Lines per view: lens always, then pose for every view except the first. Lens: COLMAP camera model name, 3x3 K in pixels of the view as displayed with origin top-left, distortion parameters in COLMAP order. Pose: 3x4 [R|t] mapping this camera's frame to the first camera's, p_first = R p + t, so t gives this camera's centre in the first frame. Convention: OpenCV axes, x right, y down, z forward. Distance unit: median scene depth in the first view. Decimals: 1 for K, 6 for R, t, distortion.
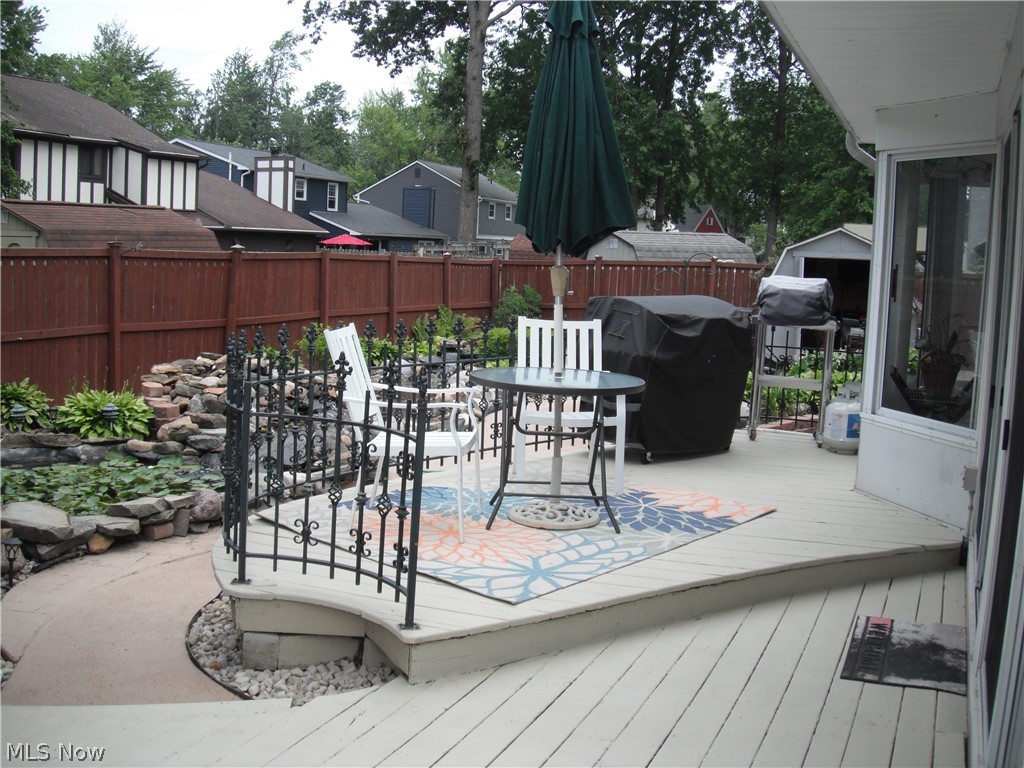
lens RADIAL K [[1103.2, 0, 512.0], [0, 1103.2, 384.0], [0, 0, 1]] dist [-0.220156, 0.080217]
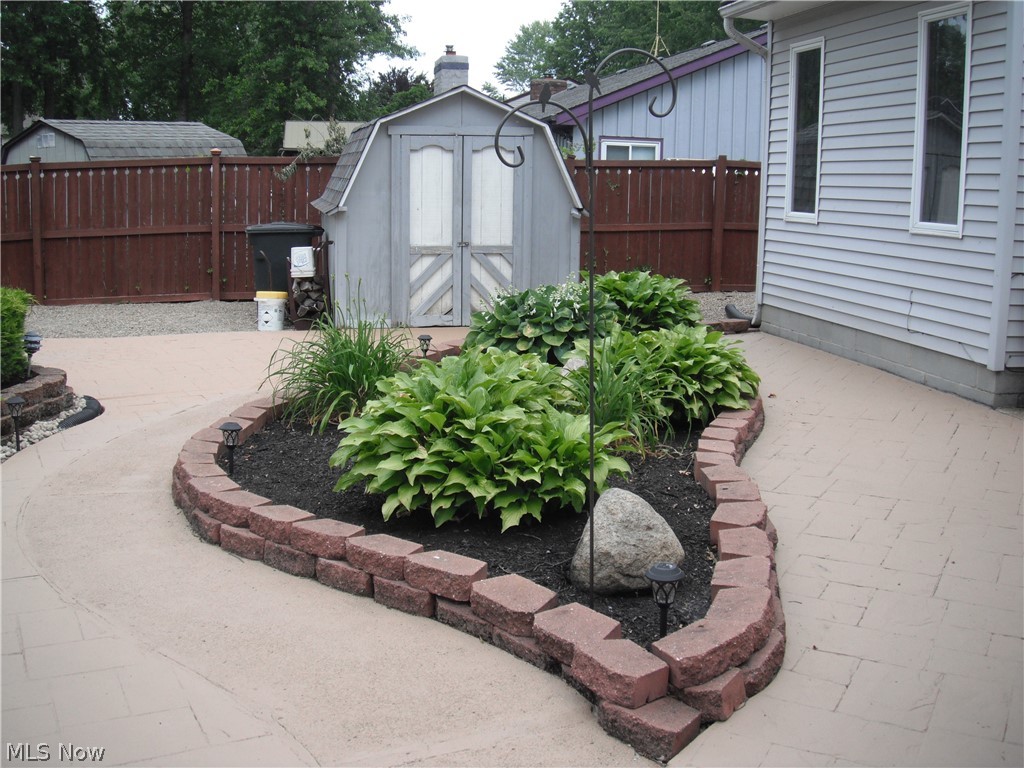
lens RADIAL K [[1103.2, 0, 512.0], [0, 1103.2, 384.0], [0, 0, 1]] dist [-0.220156, 0.080217]
pose [[0.846257, -0.113790, 0.520482, -0.021676], [0.073491, 0.992519, 0.097499, -0.030742], [-0.527683, -0.044258, 0.848288, 0.414506]]
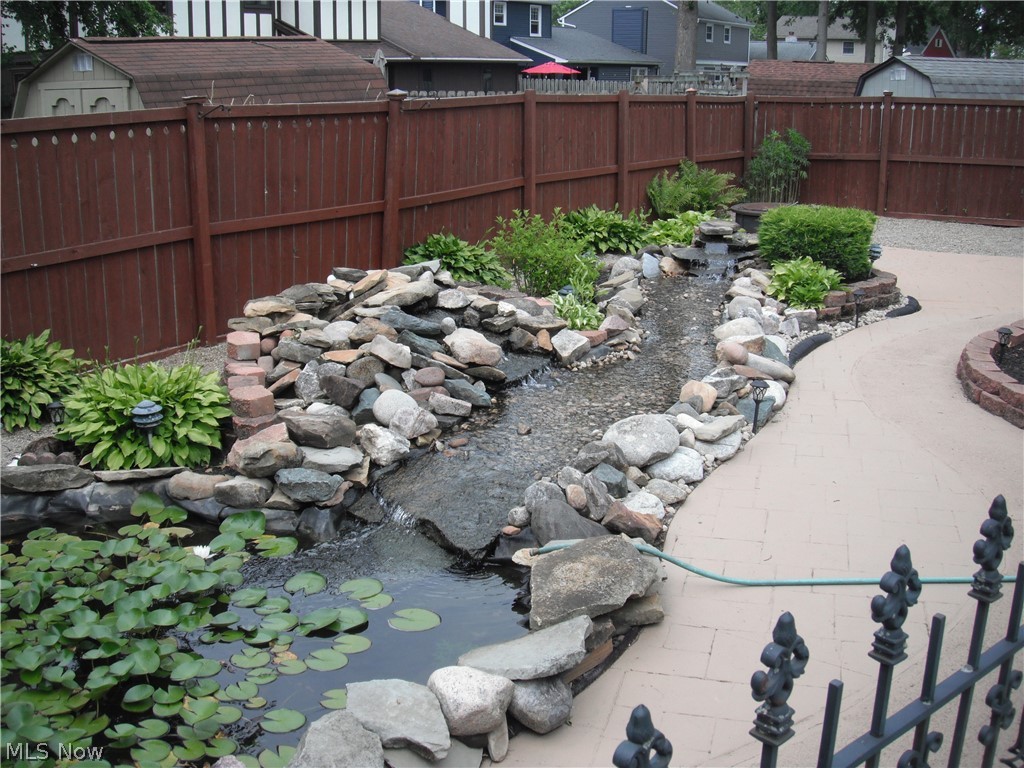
lens RADIAL K [[1103.2, 0, 512.0], [0, 1103.2, 384.0], [0, 0, 1]] dist [-0.220156, 0.080217]
pose [[0.982777, 0.017913, -0.183928, -0.046254], [0.010977, 0.987874, 0.154867, -0.041132], [0.184471, -0.154219, 0.970663, 0.269444]]
